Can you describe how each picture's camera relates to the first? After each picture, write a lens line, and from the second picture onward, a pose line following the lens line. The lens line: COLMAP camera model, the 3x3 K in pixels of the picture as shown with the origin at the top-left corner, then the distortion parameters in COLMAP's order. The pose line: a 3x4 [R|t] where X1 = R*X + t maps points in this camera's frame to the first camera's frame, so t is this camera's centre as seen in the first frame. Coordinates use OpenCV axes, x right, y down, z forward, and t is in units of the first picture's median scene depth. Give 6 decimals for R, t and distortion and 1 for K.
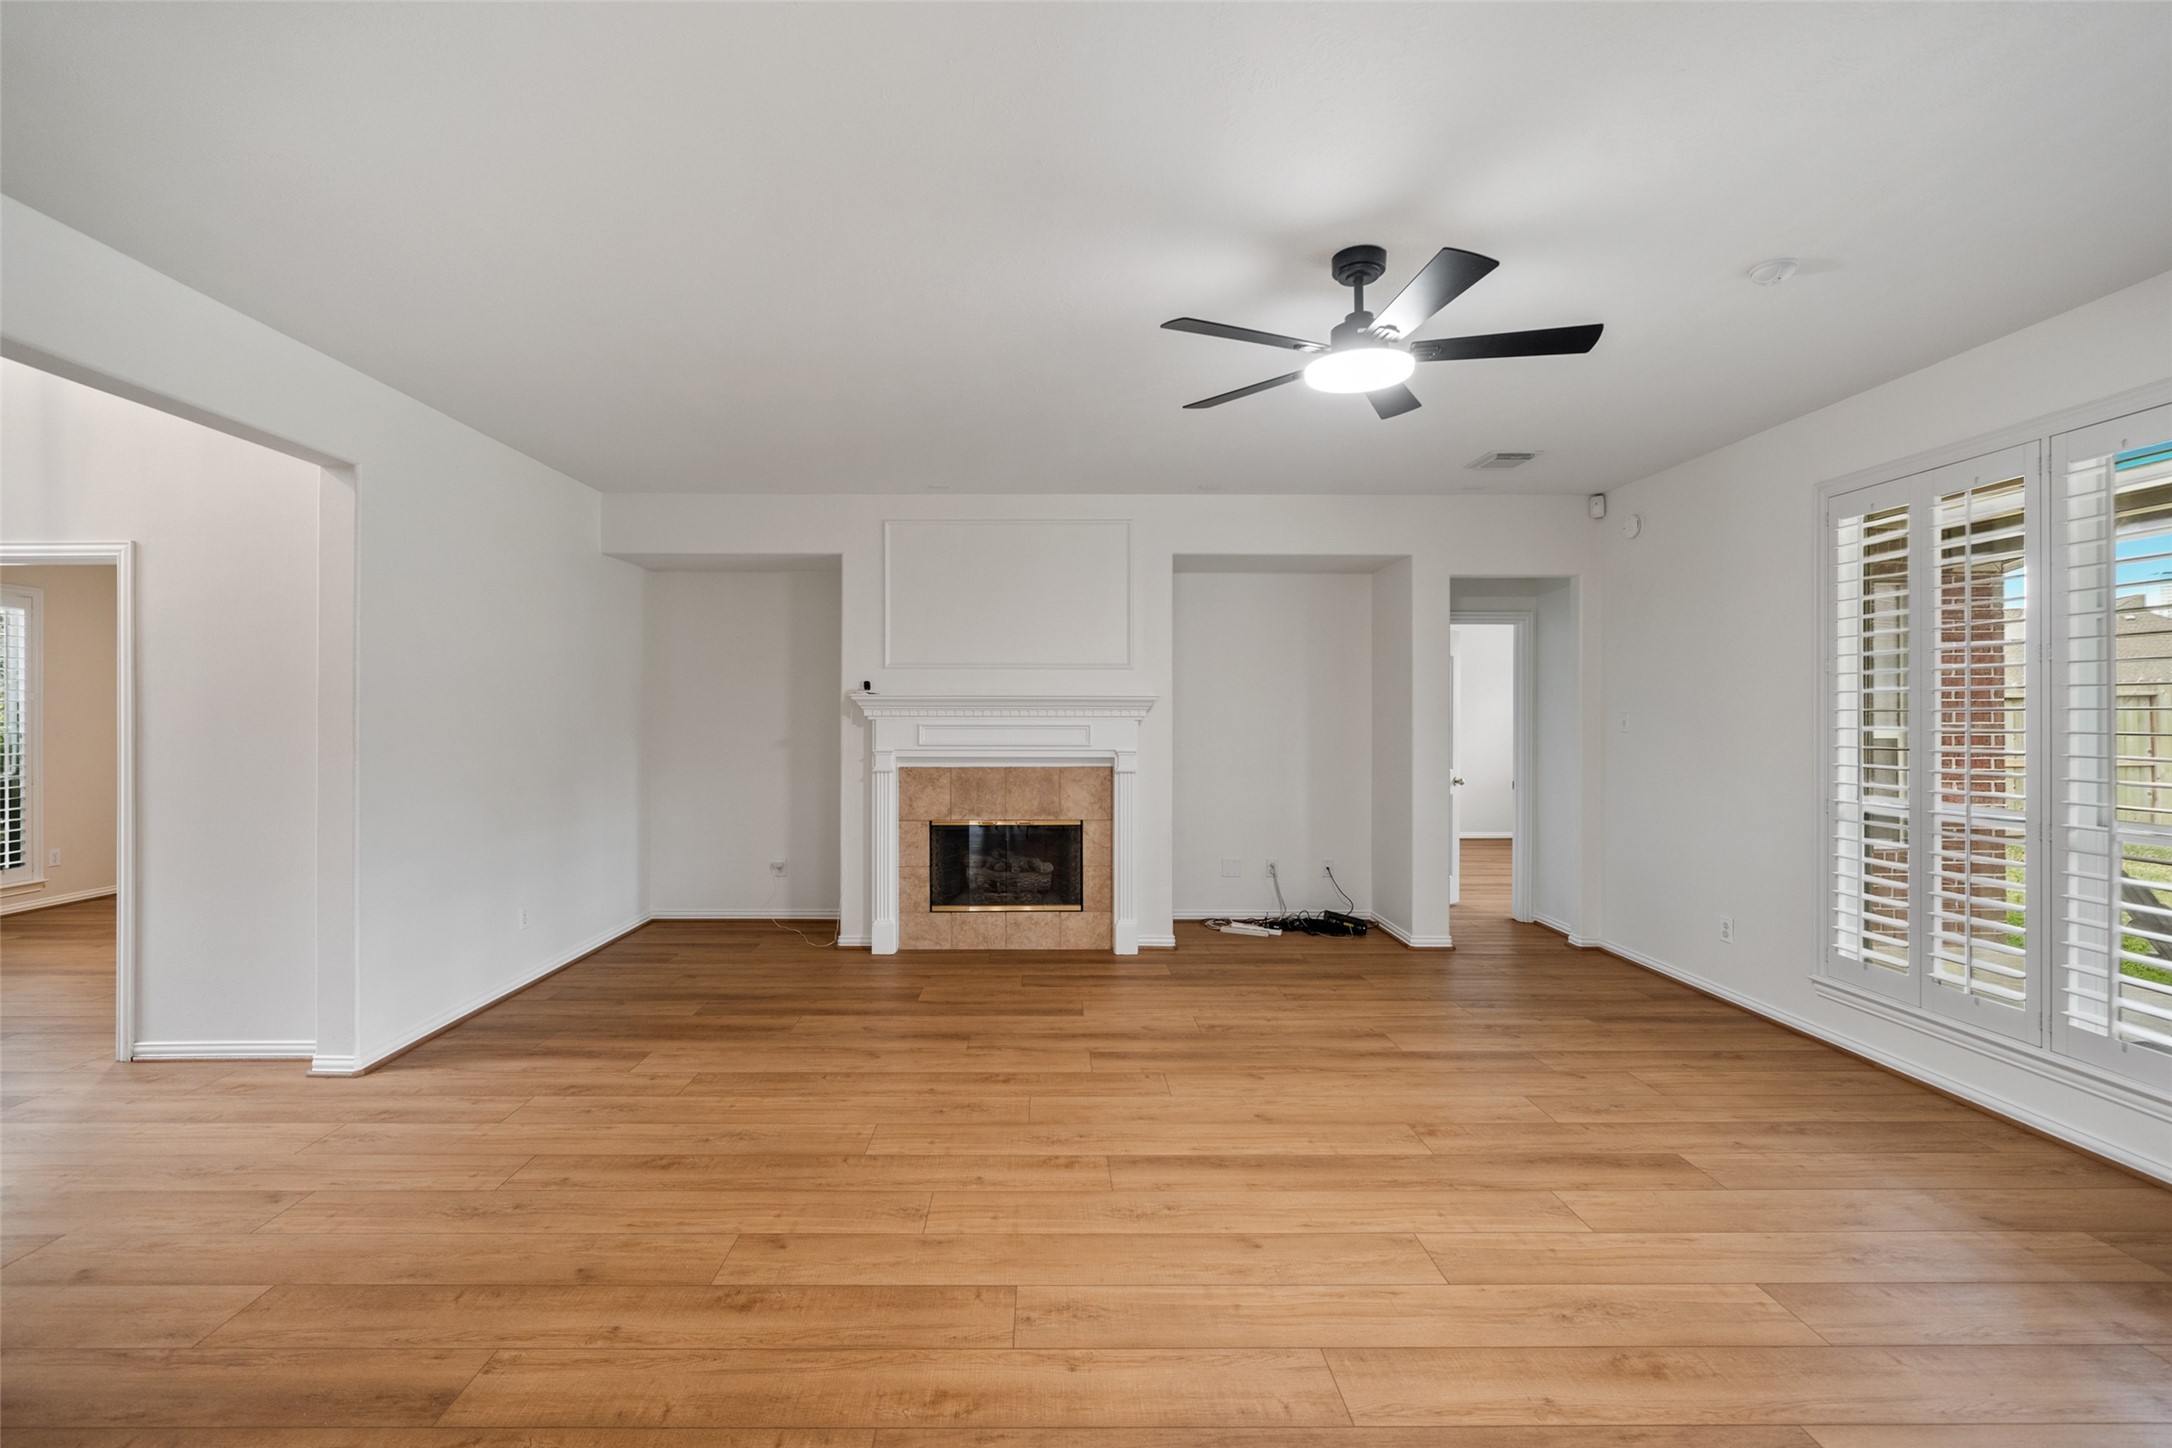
lens RADIAL K [[928.0, 0, 1052.6], [0, 928.0, 725.9], [0, 0, 1]] dist [-0.002476, 0.000232]
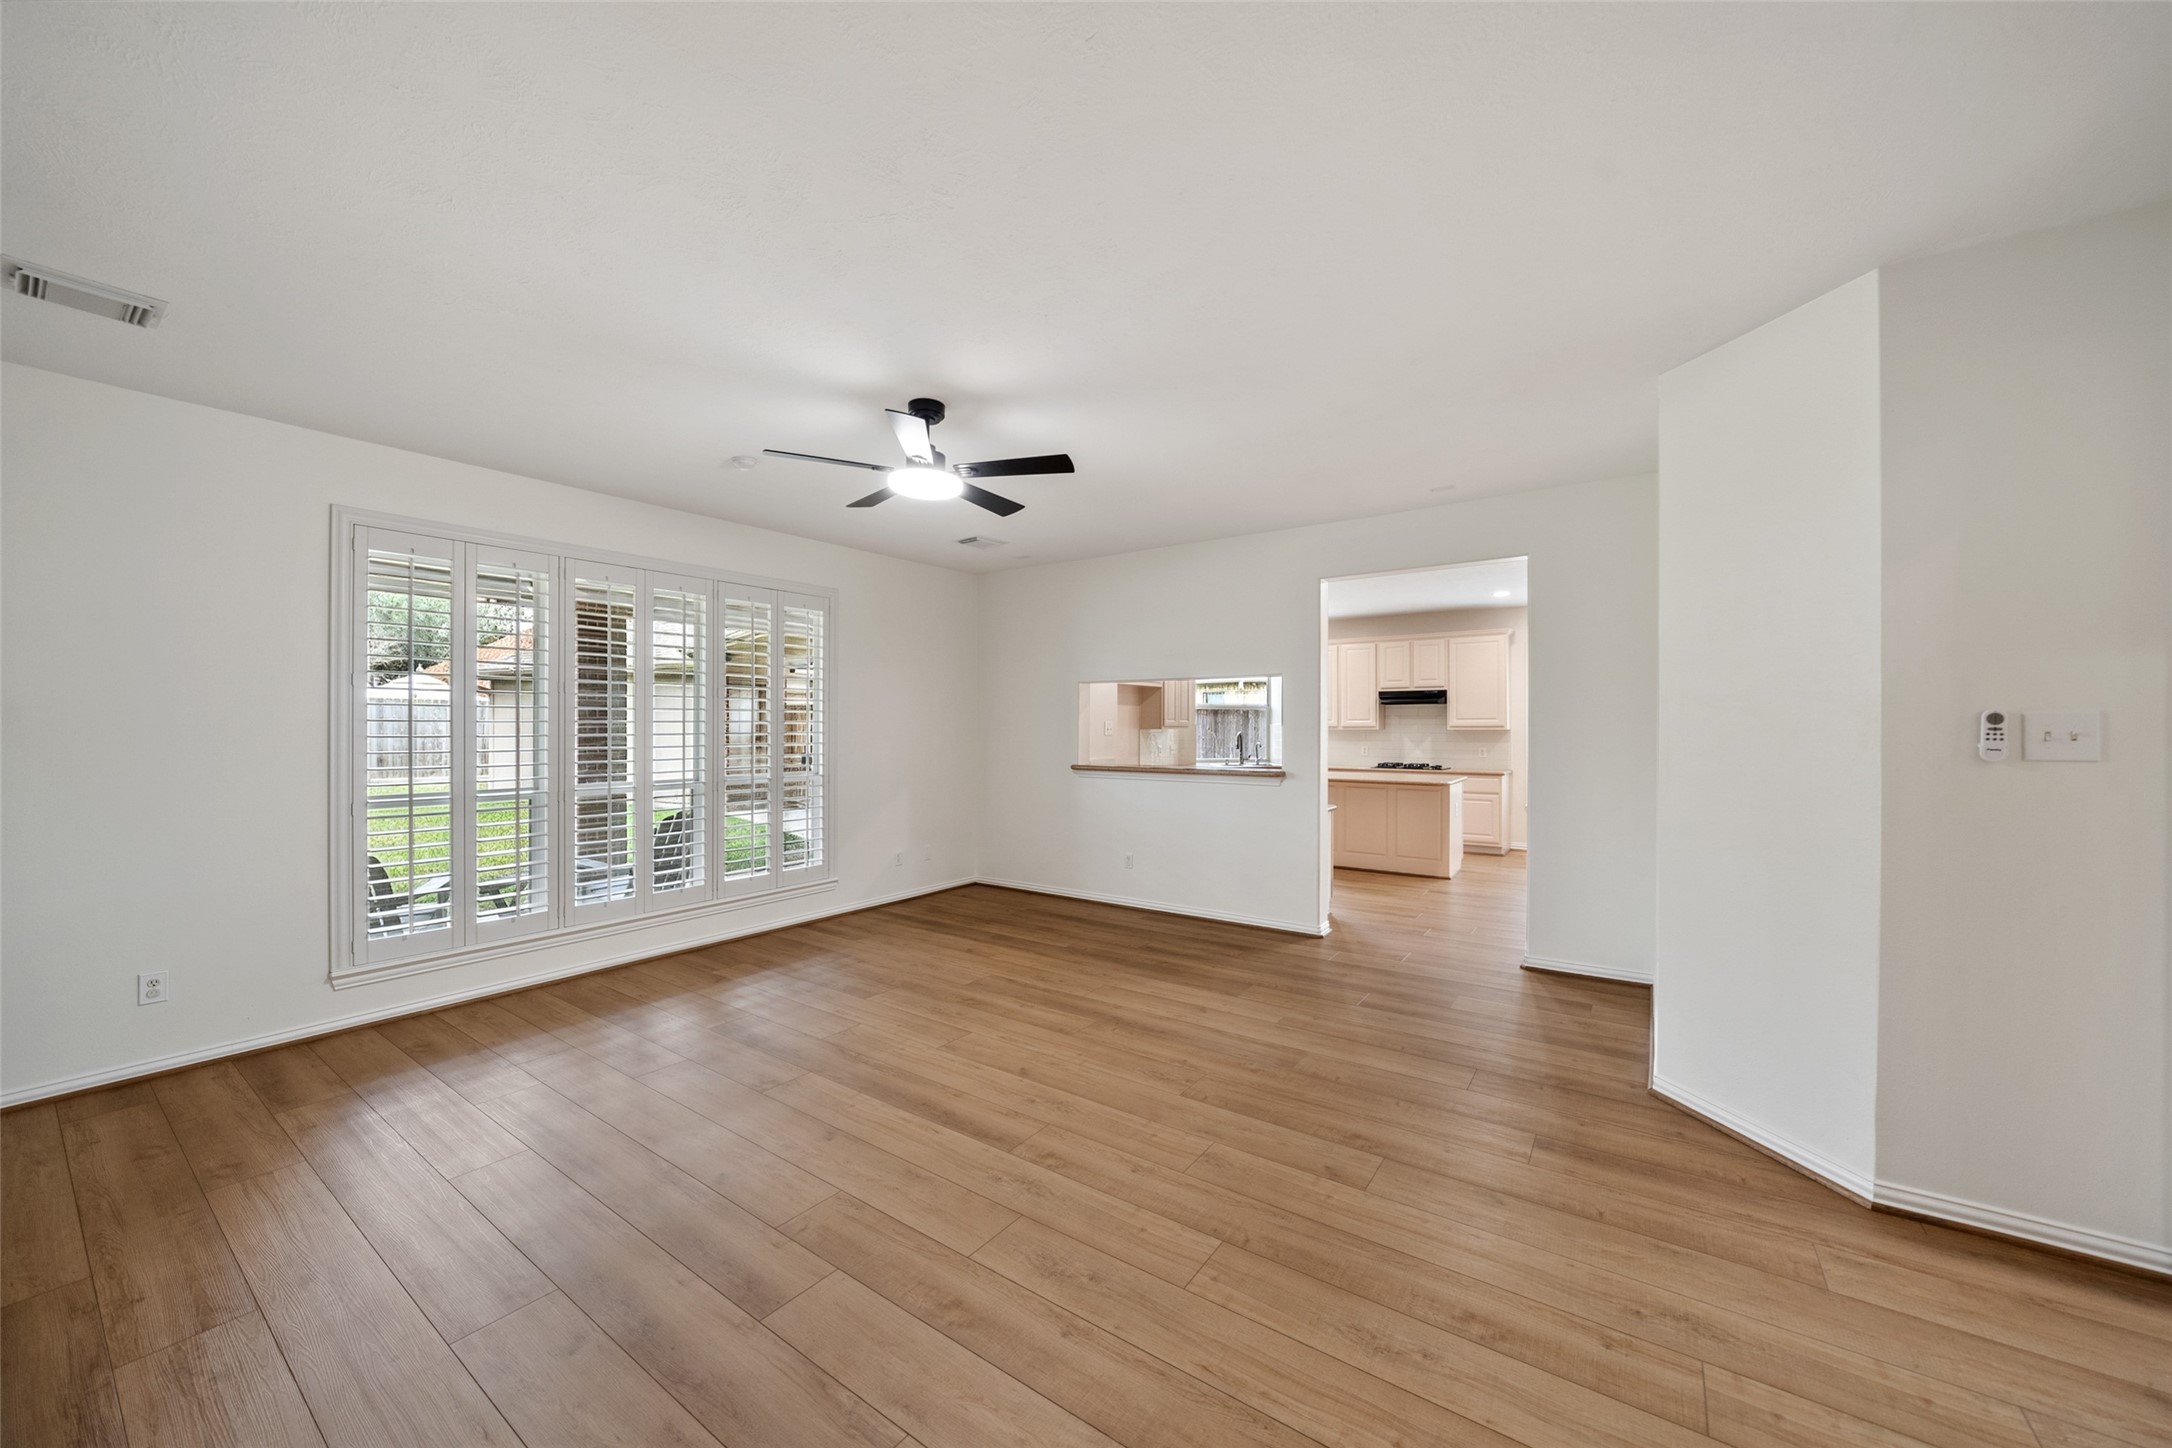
lens RADIAL K [[794.9, 0, 1081.4], [0, 794.9, 726.6], [0, 0, 1]] dist [-0.002092, -0.000212]
pose [[-0.809652, -0.000514, 0.586910, -0.404916], [0.006868, 0.999923, 0.010349, -0.014204], [-0.586870, 0.012410, -0.809586, 1.280196]]
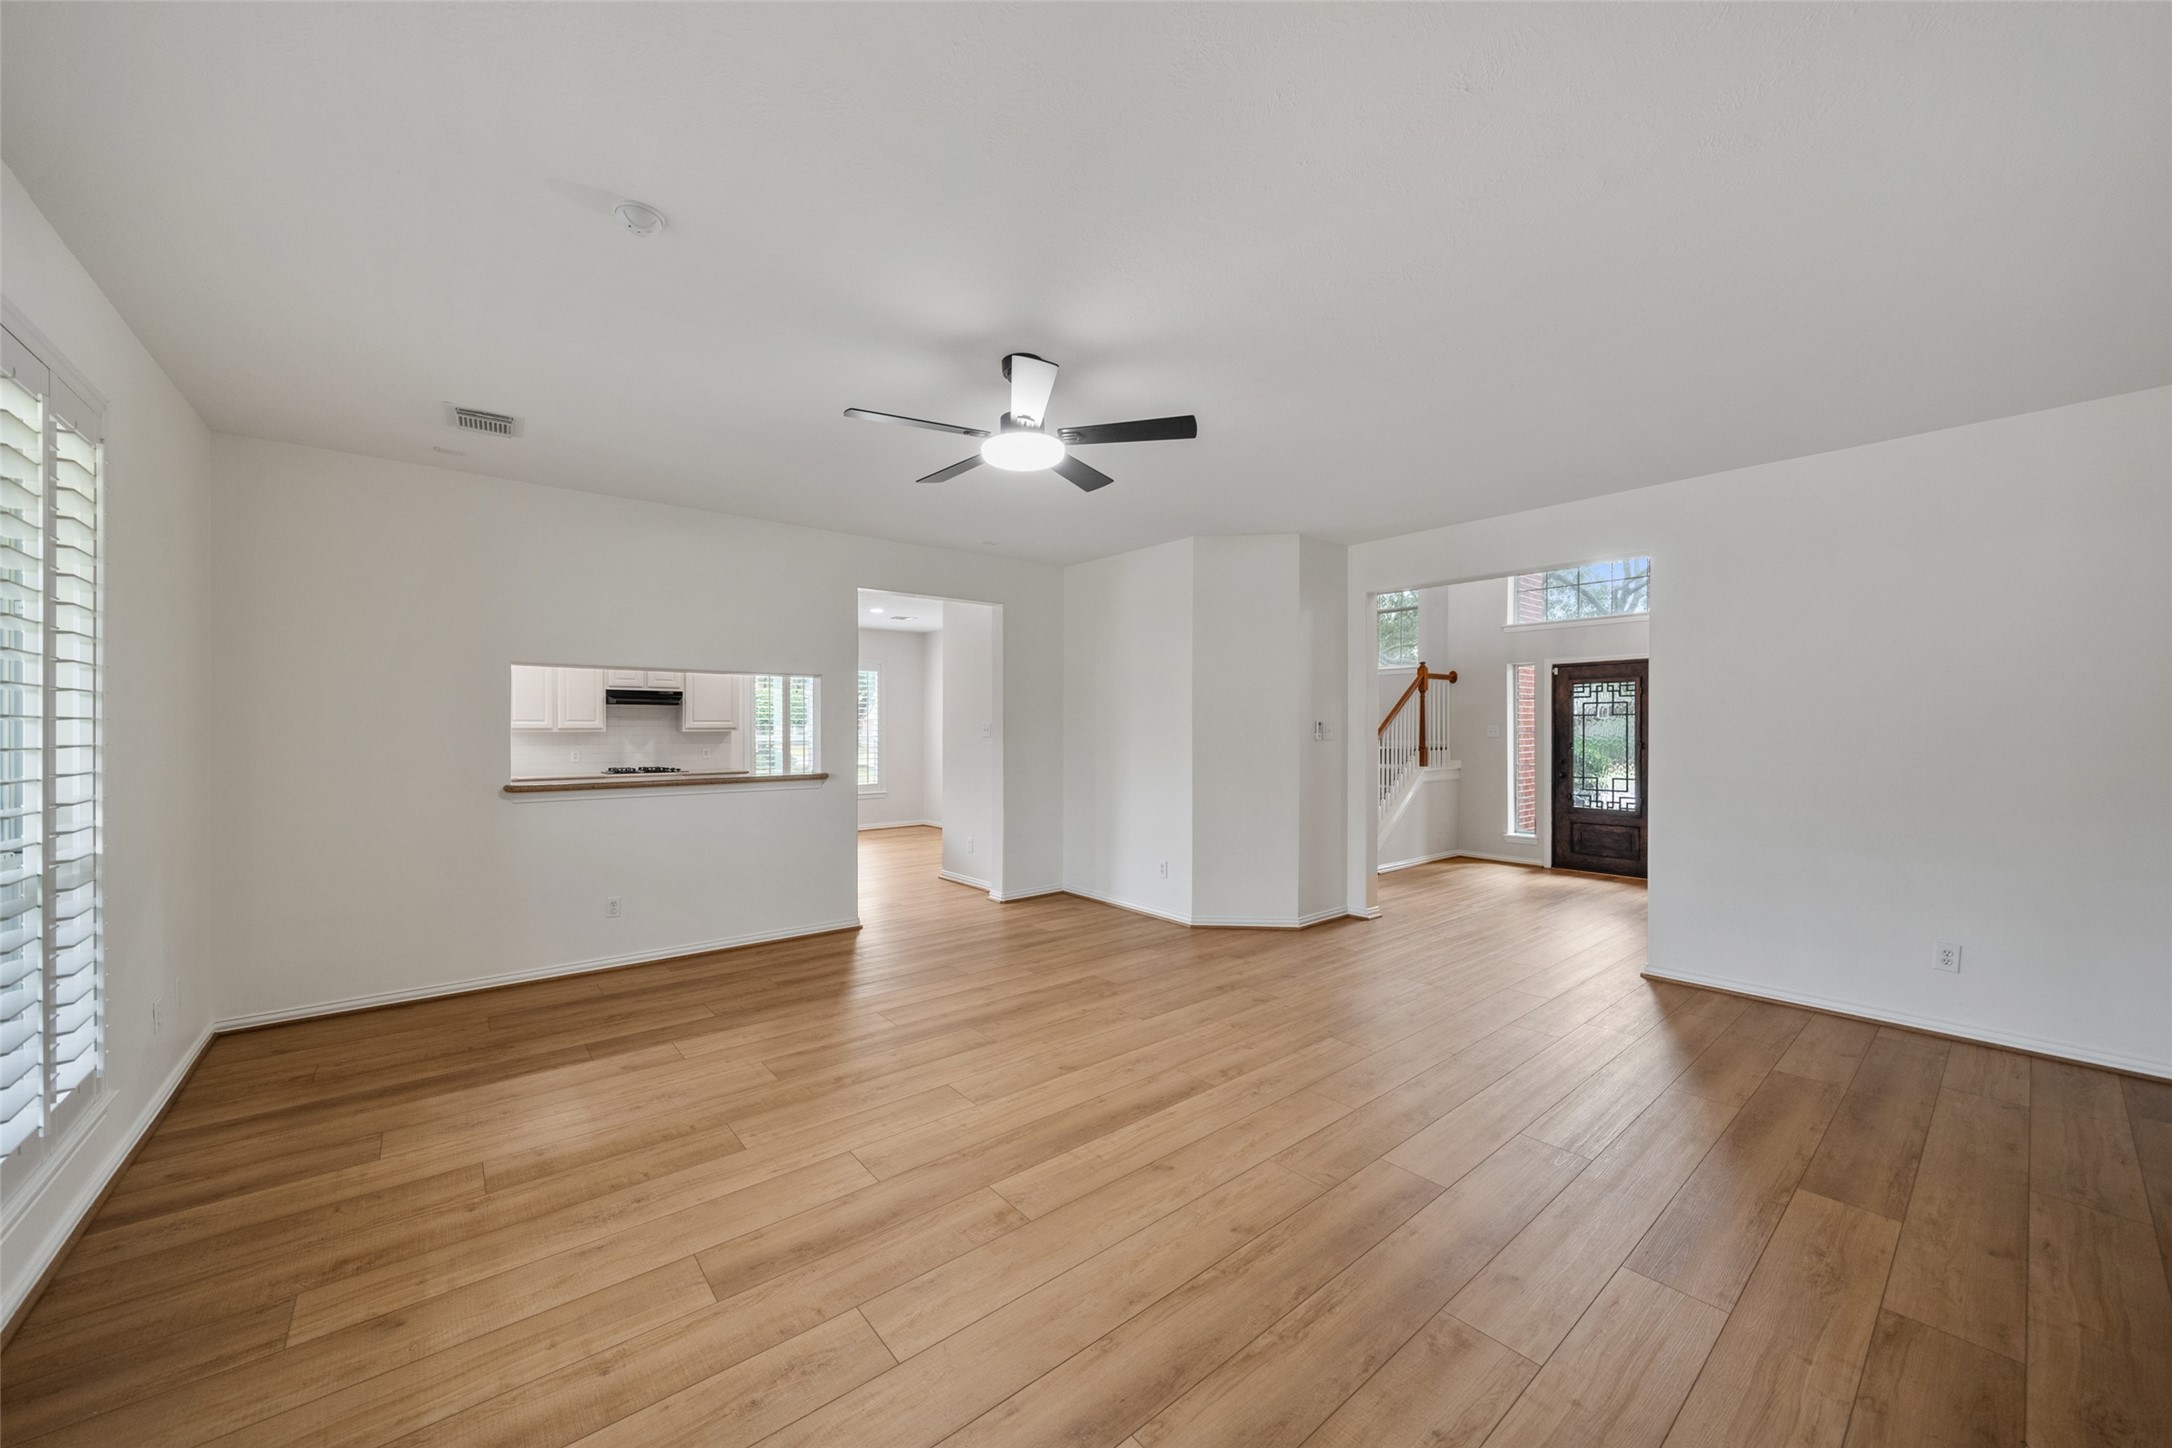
lens RADIAL K [[794.9, 0, 1081.4], [0, 794.9, 726.6], [0, 0, 1]] dist [-0.002092, -0.000212]
pose [[-0.776656, 0.000462, -0.629925, 0.659031], [-0.006238, 0.999945, 0.008425, -0.014497], [0.629894, 0.010473, -0.776610, 1.307955]]
